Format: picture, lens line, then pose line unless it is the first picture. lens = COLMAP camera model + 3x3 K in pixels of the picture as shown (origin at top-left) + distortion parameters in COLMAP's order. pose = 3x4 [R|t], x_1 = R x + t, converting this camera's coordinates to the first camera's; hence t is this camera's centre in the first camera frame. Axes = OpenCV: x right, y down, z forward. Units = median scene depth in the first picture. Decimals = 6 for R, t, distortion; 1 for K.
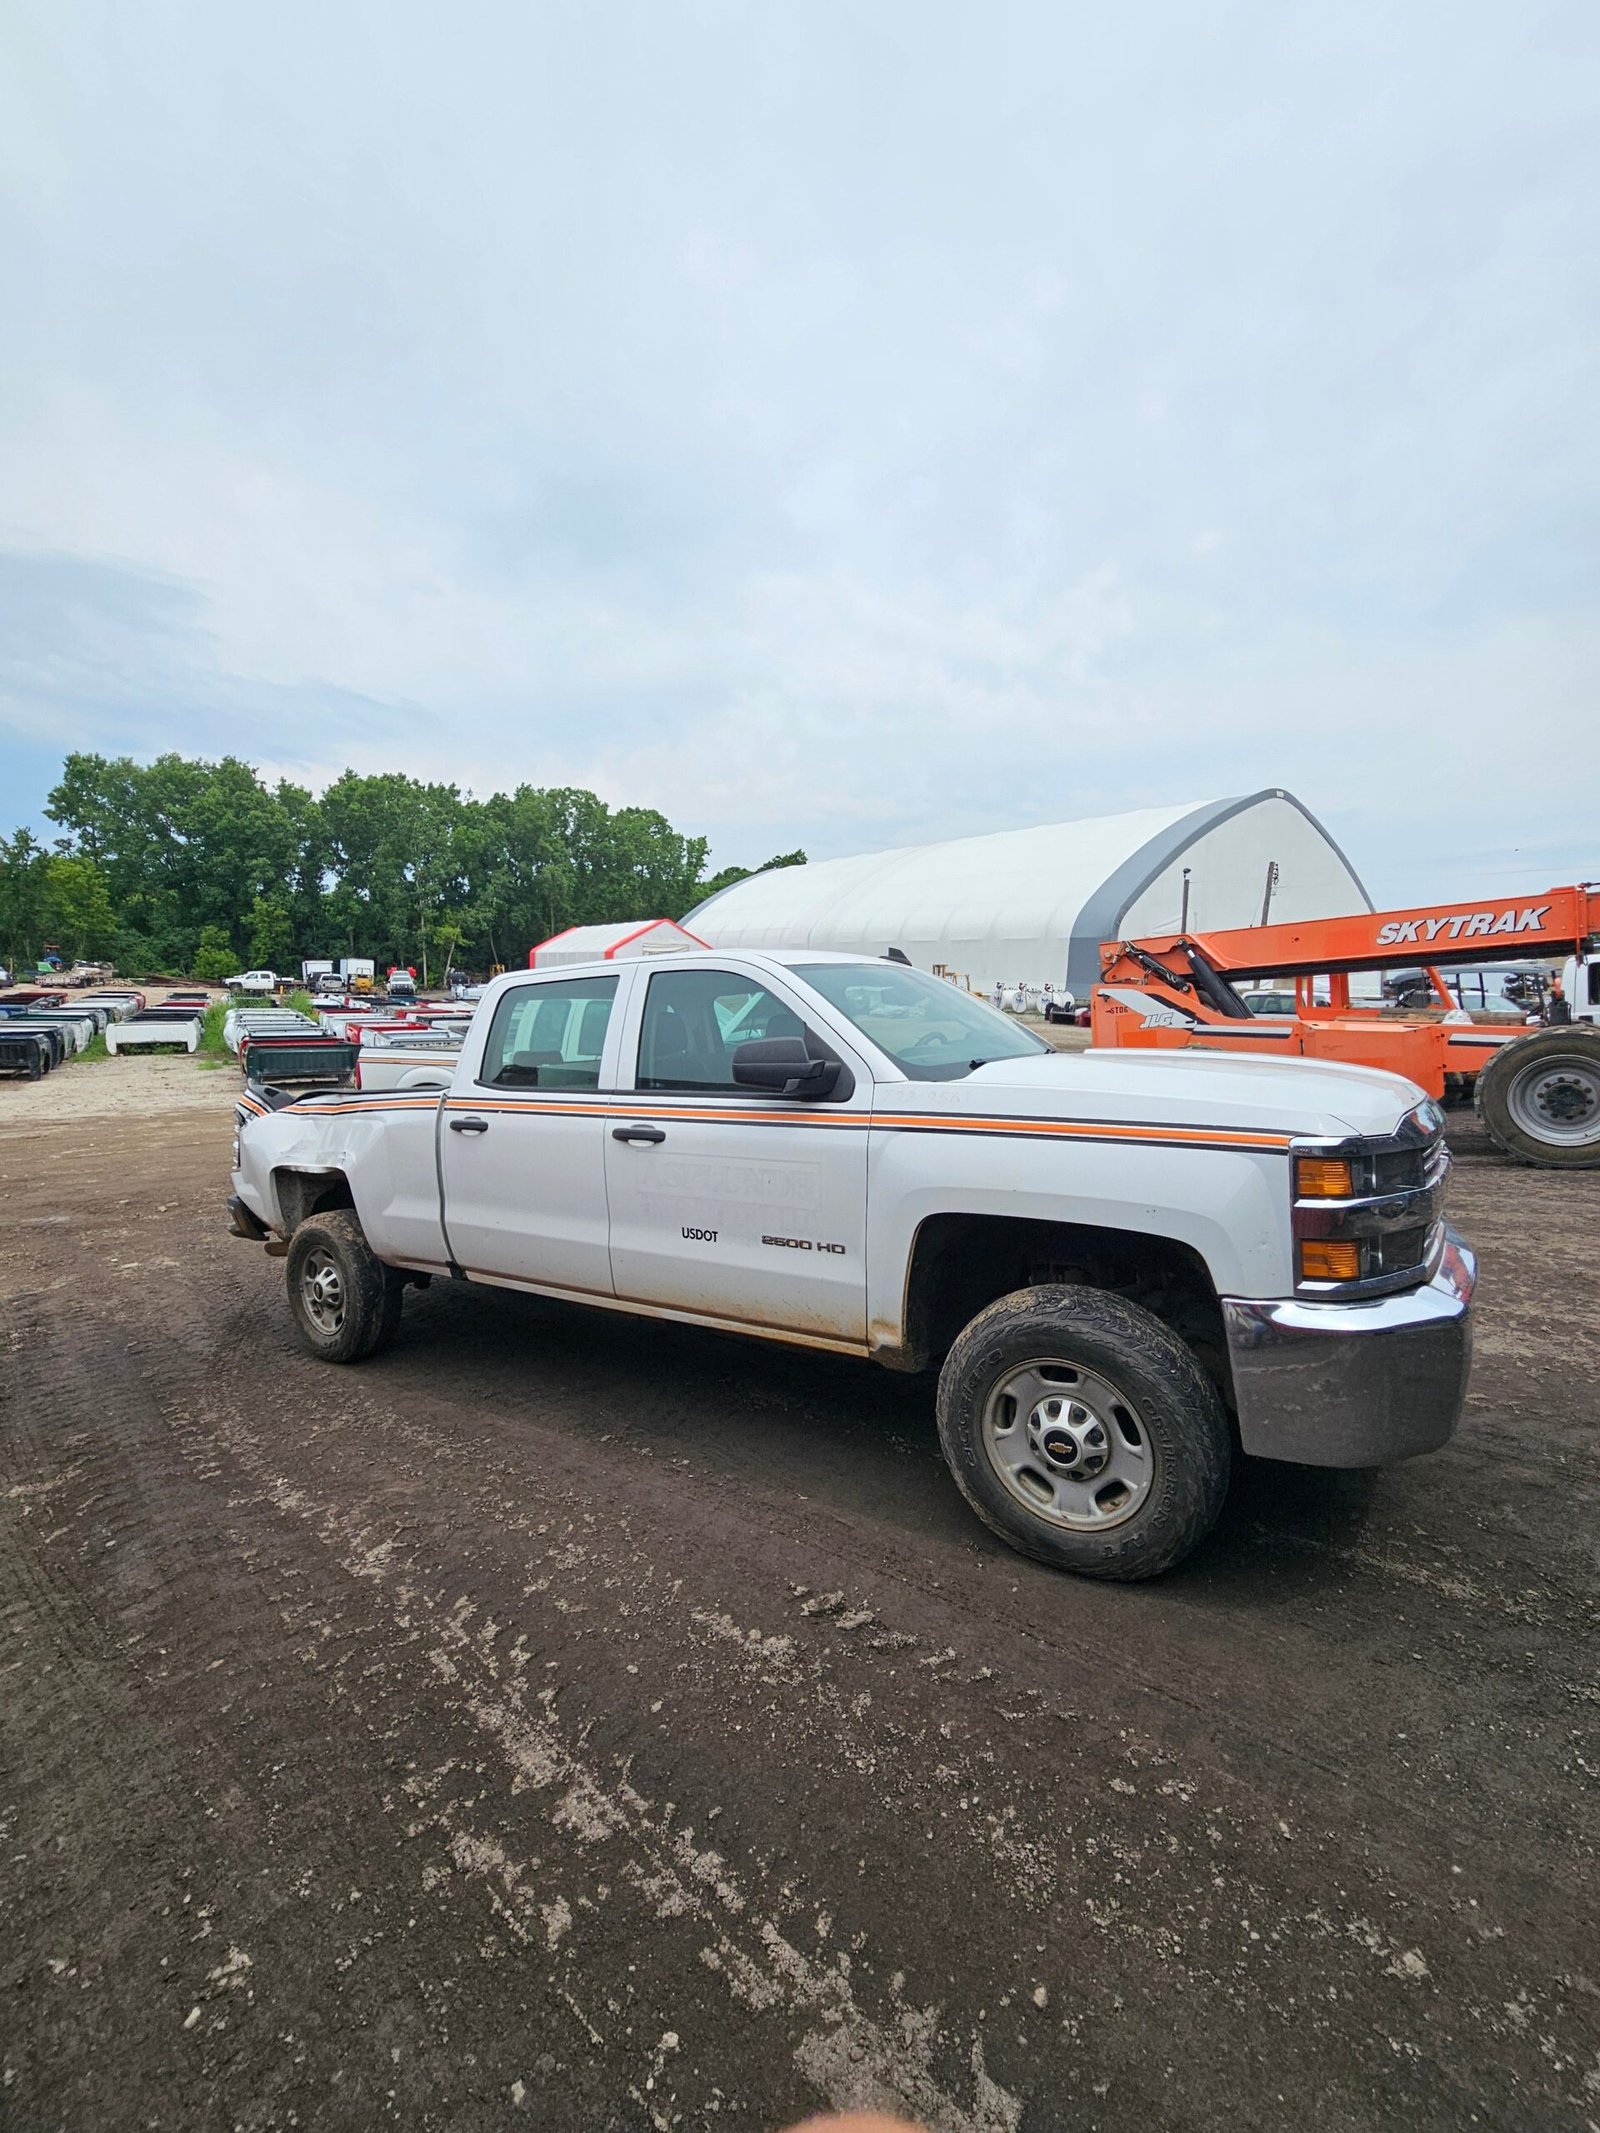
lens RADIAL K [[893.5, 0, 829.0], [0, 893.5, 1084.1], [0, 0, 1]] dist [0.000528, -0.000139]
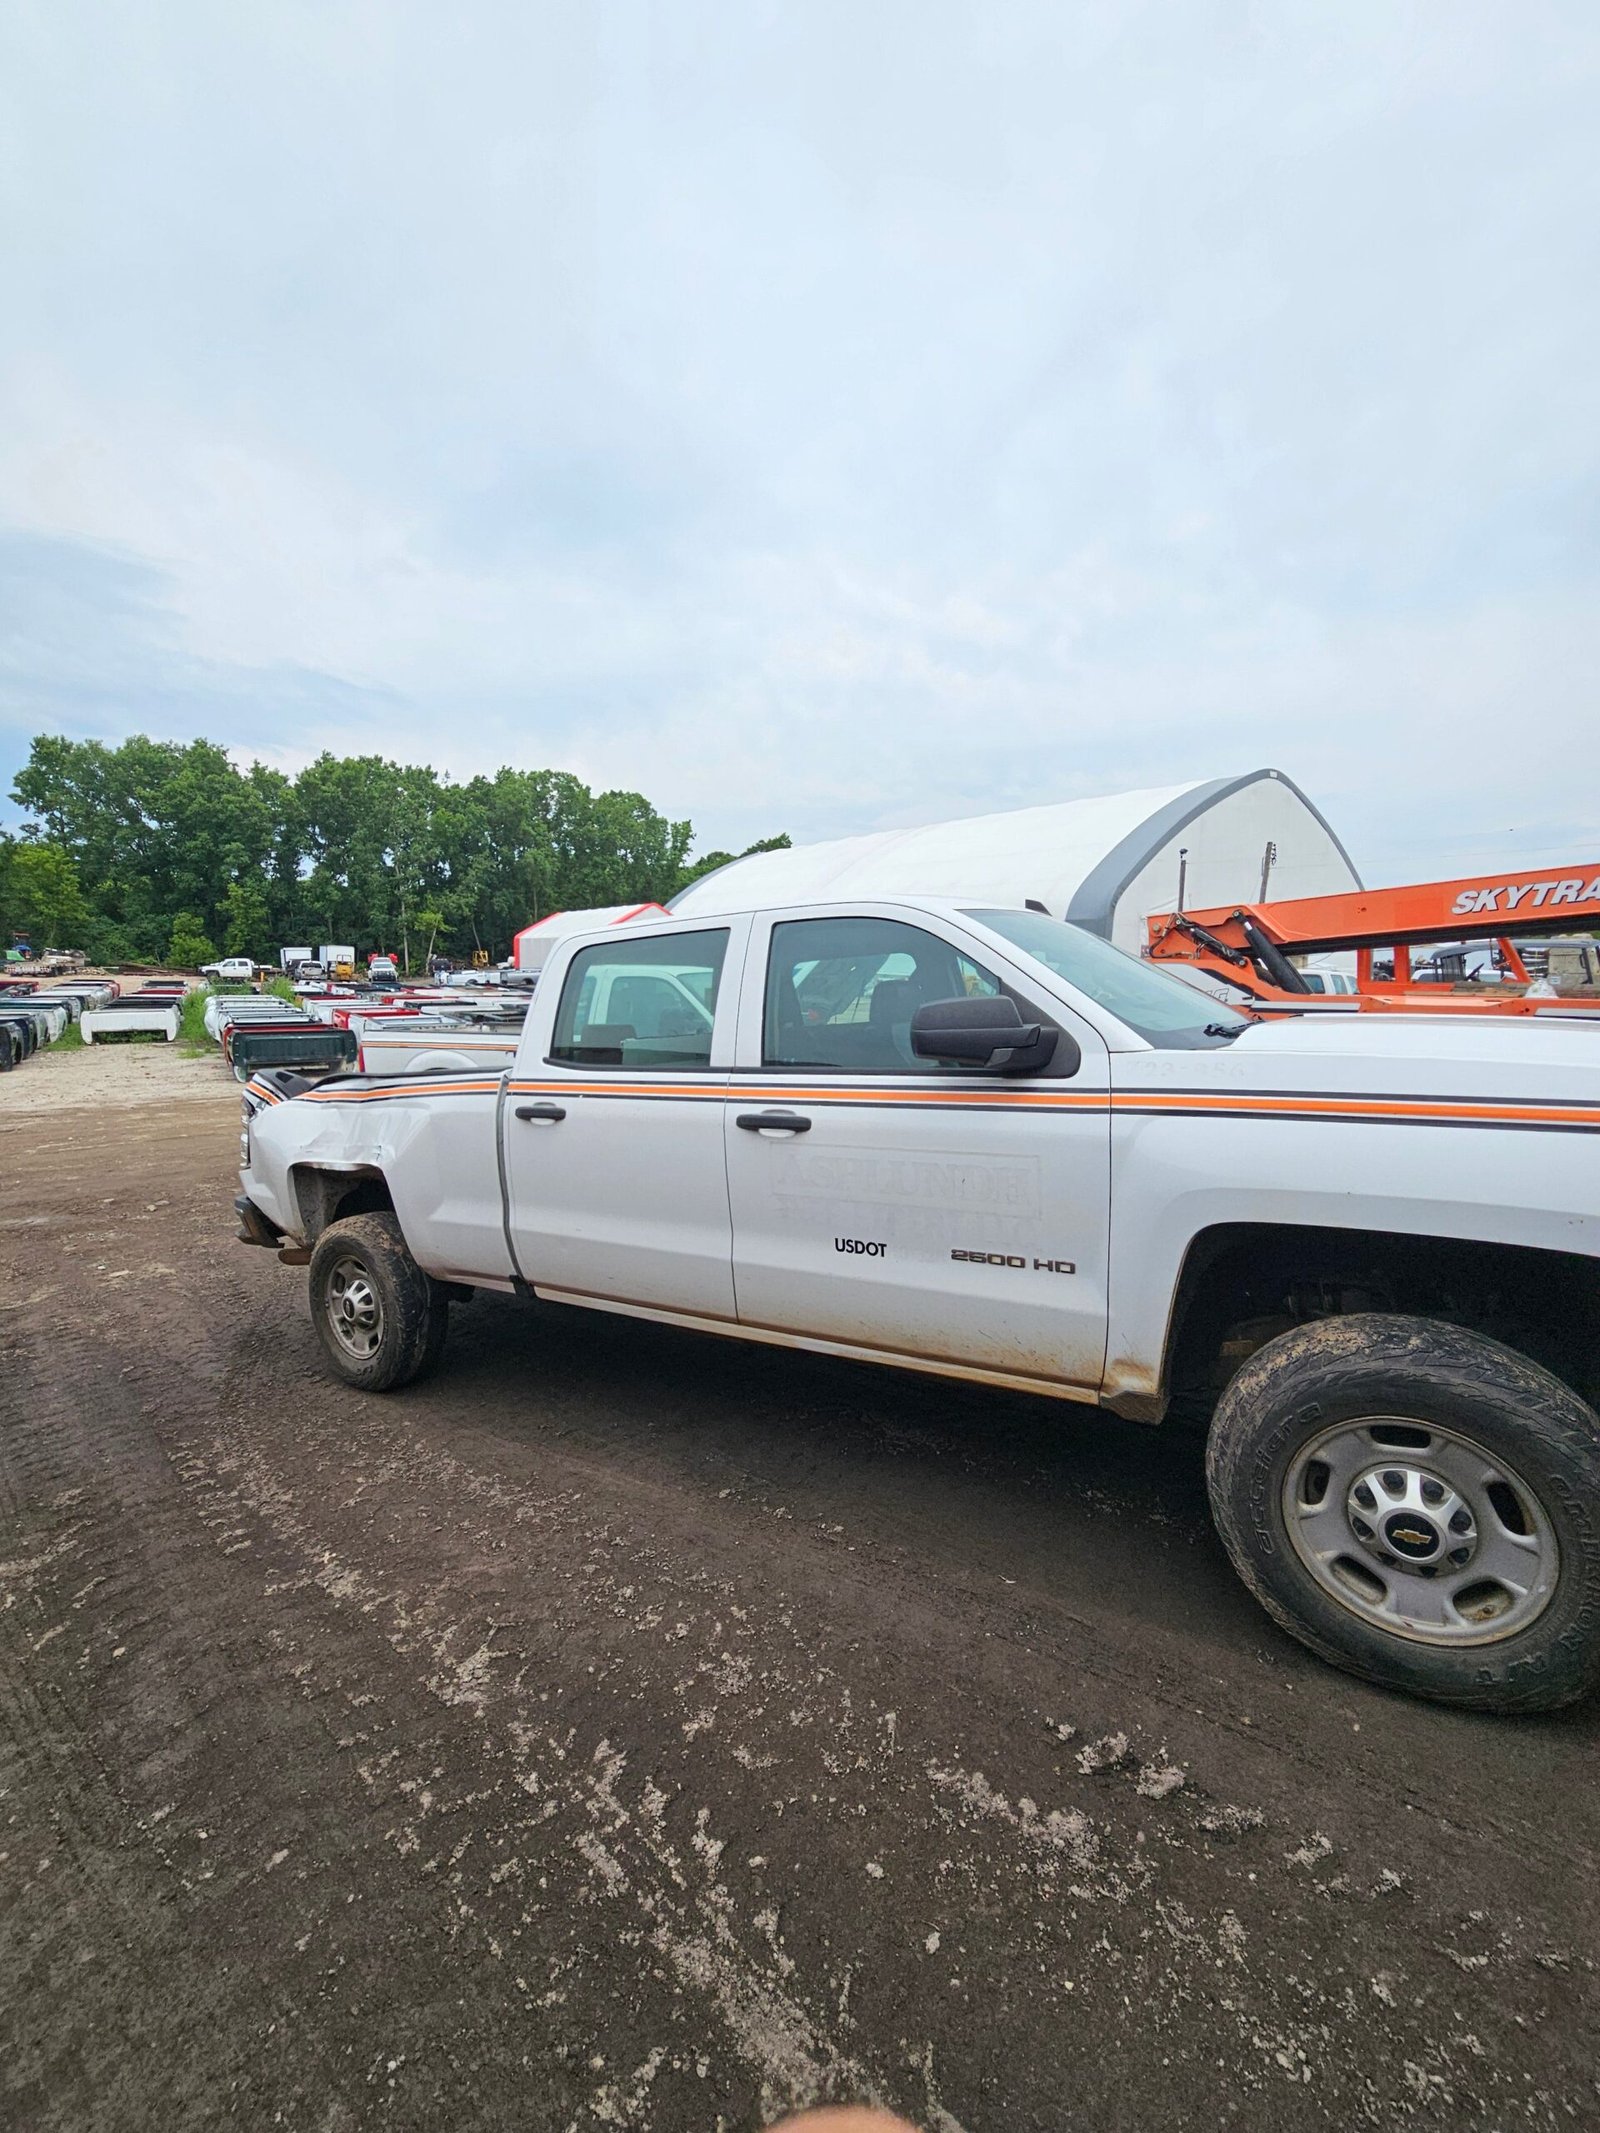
lens RADIAL K [[893.5, 0, 829.0], [0, 893.5, 1084.1], [0, 0, 1]] dist [0.000528, -0.000139]
pose [[0.999814, -0.007926, 0.017554, -0.184305], [0.007645, 0.999842, 0.016047, 0.009940], [-0.017679, -0.015910, 0.999717, 0.206322]]
